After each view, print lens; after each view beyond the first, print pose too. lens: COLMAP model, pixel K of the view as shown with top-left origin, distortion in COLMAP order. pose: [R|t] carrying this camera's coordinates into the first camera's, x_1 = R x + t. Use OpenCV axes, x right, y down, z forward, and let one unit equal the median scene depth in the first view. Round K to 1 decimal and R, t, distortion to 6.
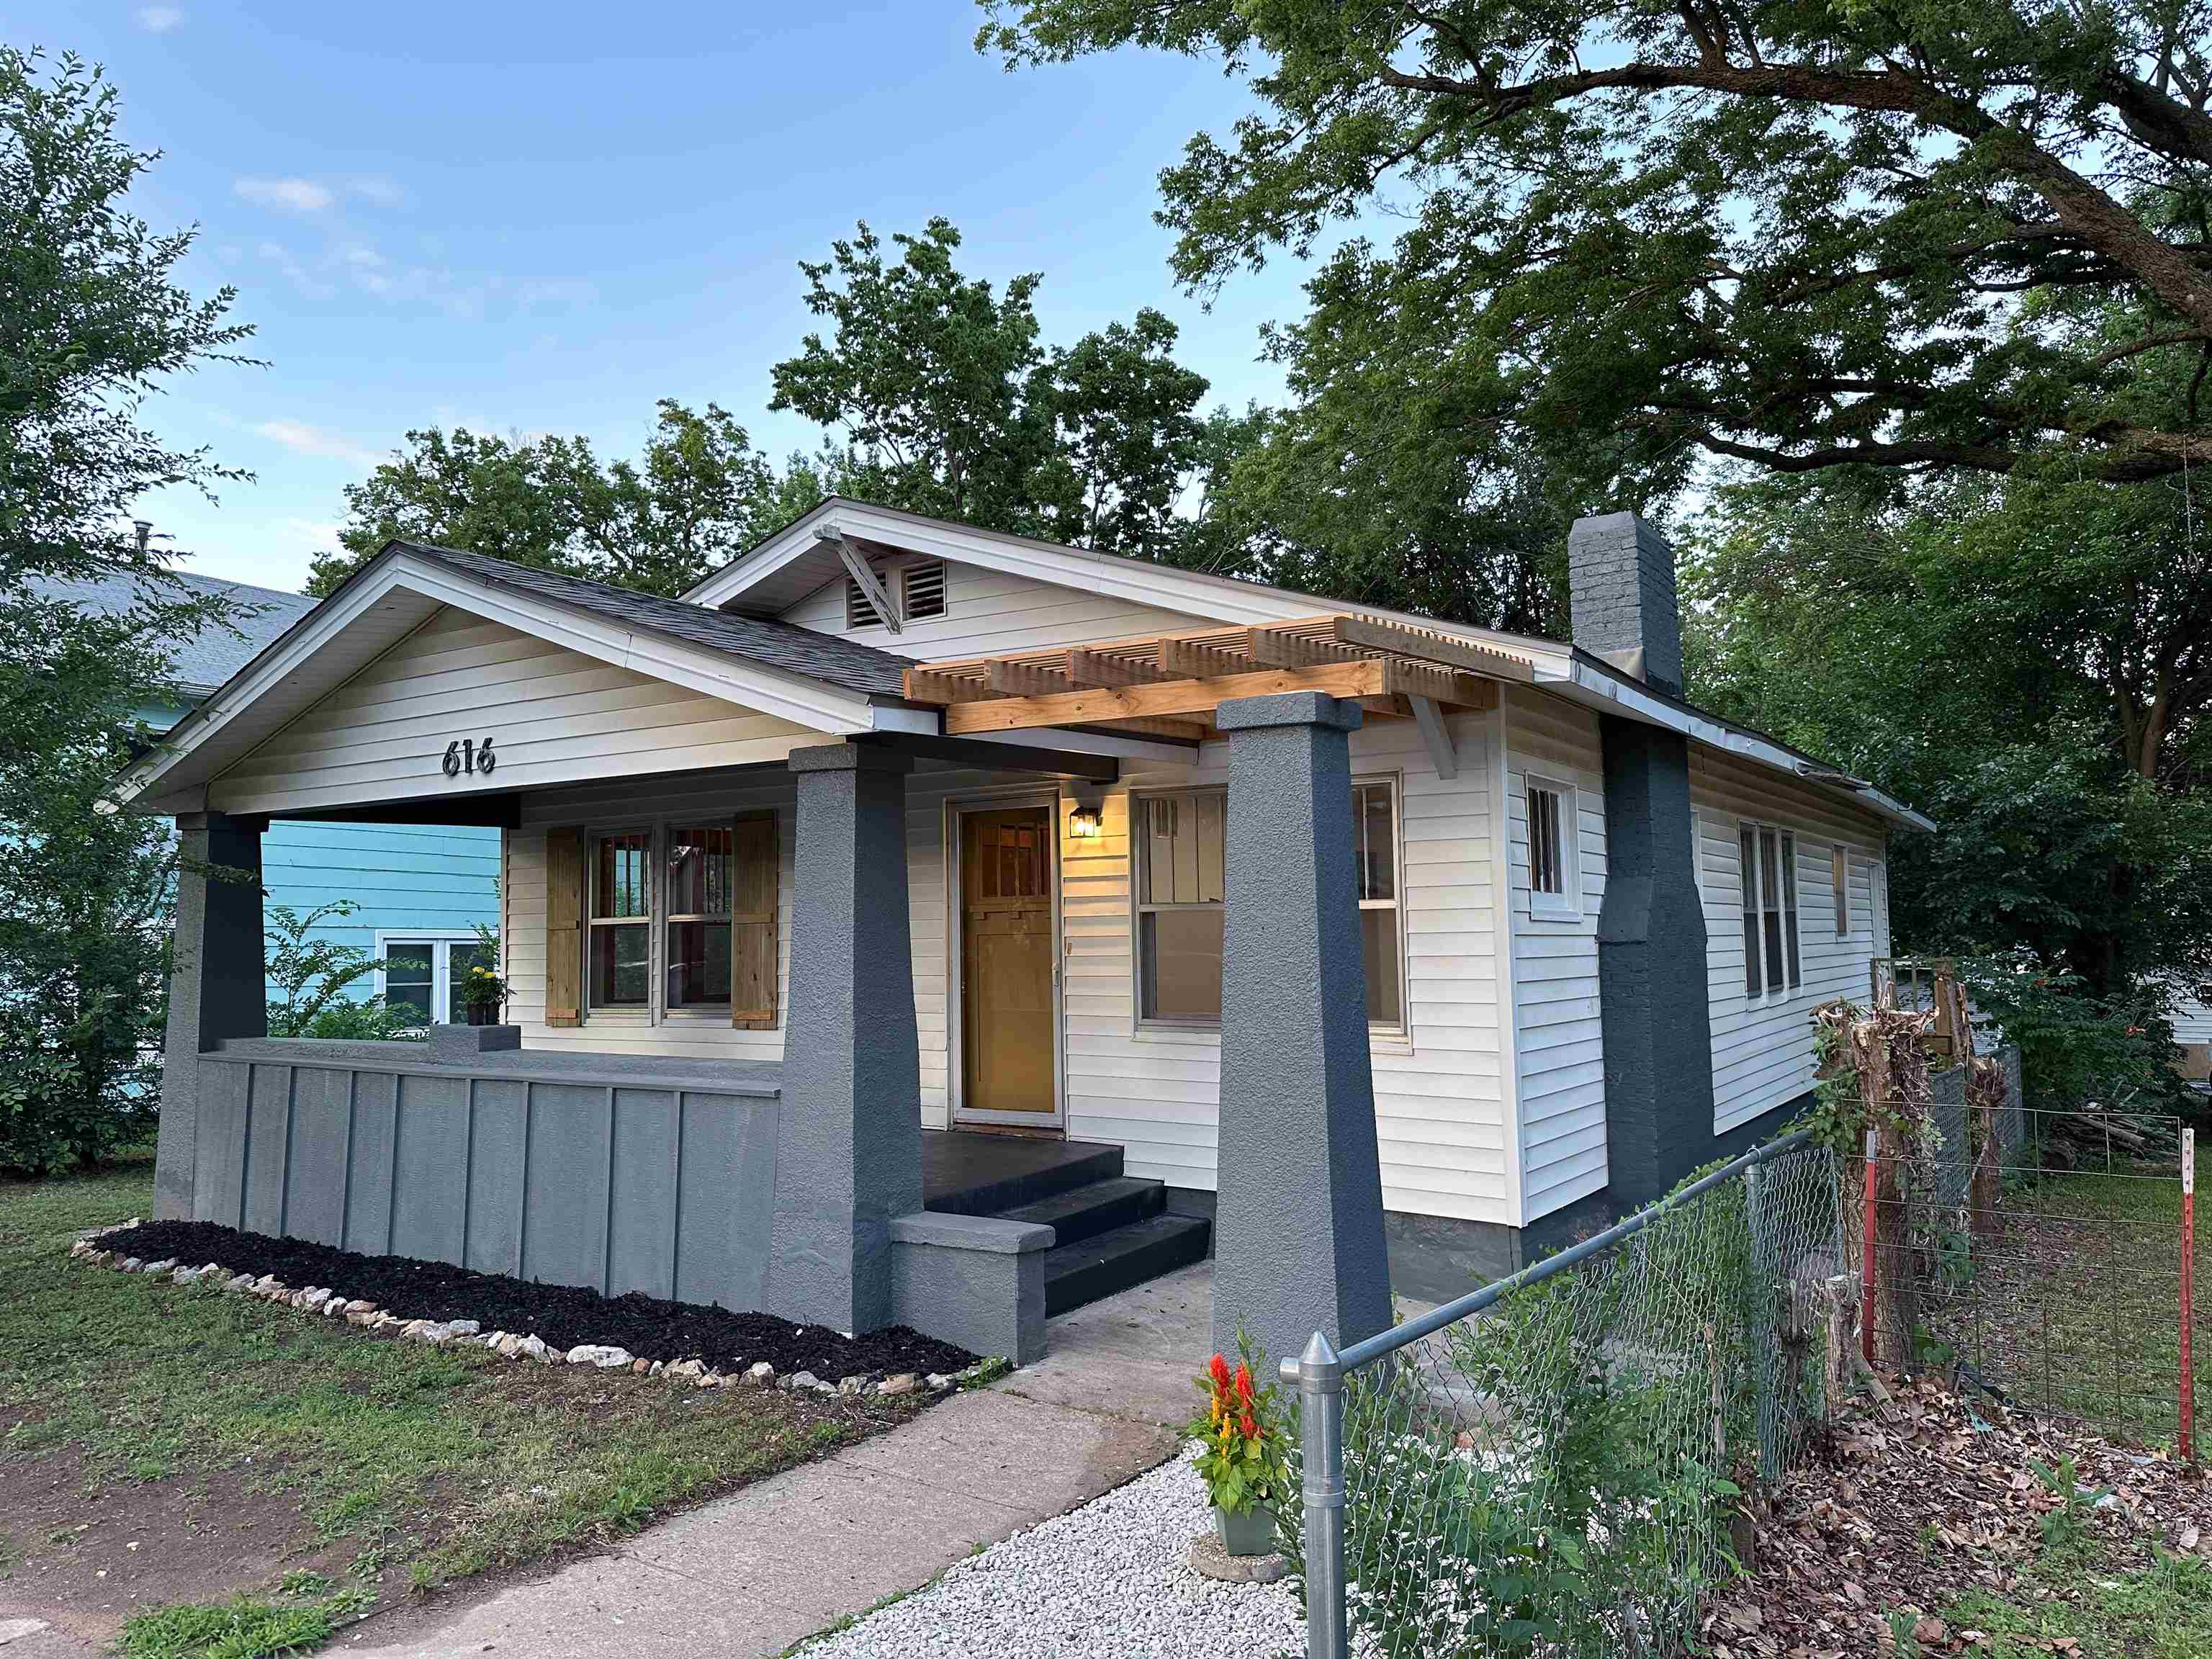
lens RADIAL K [[1517.1, 0, 1106.0], [0, 1517.1, 829.5], [0, 0, 1]] dist [-0.001469, -0.000812]
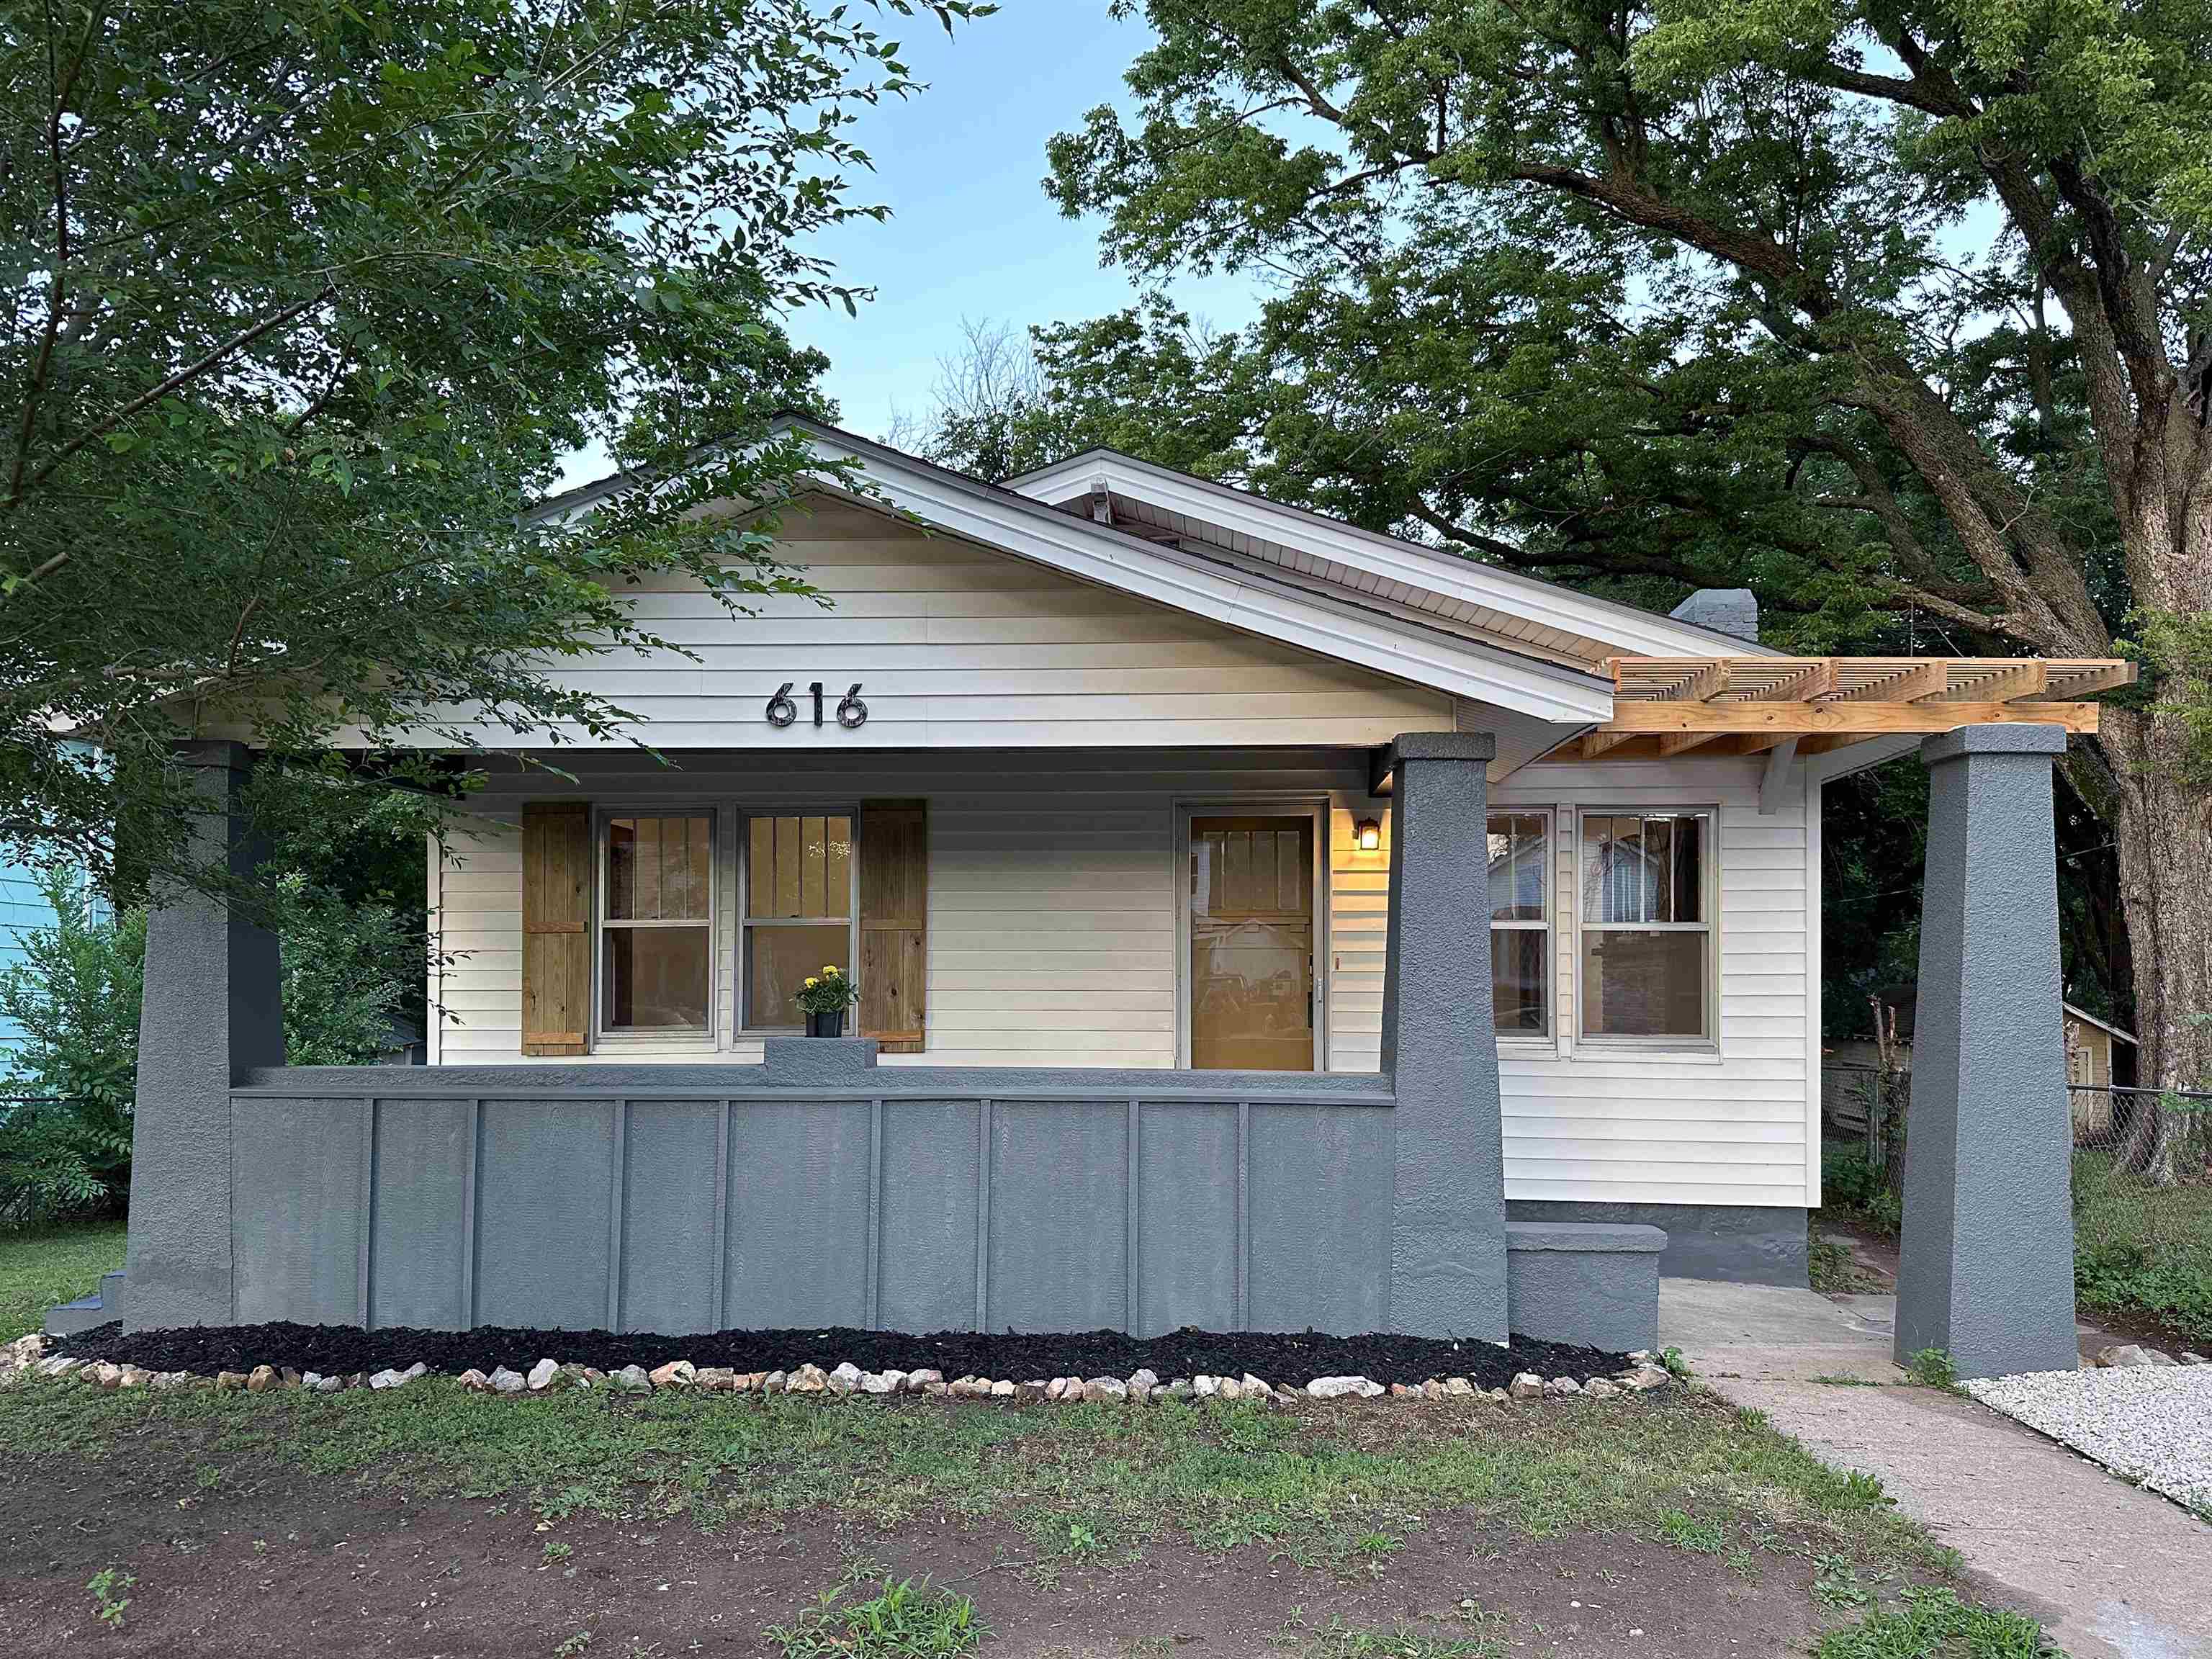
lens RADIAL K [[1579.3, 0, 1106.3], [0, 1579.3, 977.4], [0, 0, 1]] dist [0.003774, 0.000468]
pose [[0.883757, 0.018952, 0.467561, -0.674028], [-0.048475, 0.997512, 0.051192, 0.045550], [-0.465428, -0.067906, 0.882477, 0.185364]]
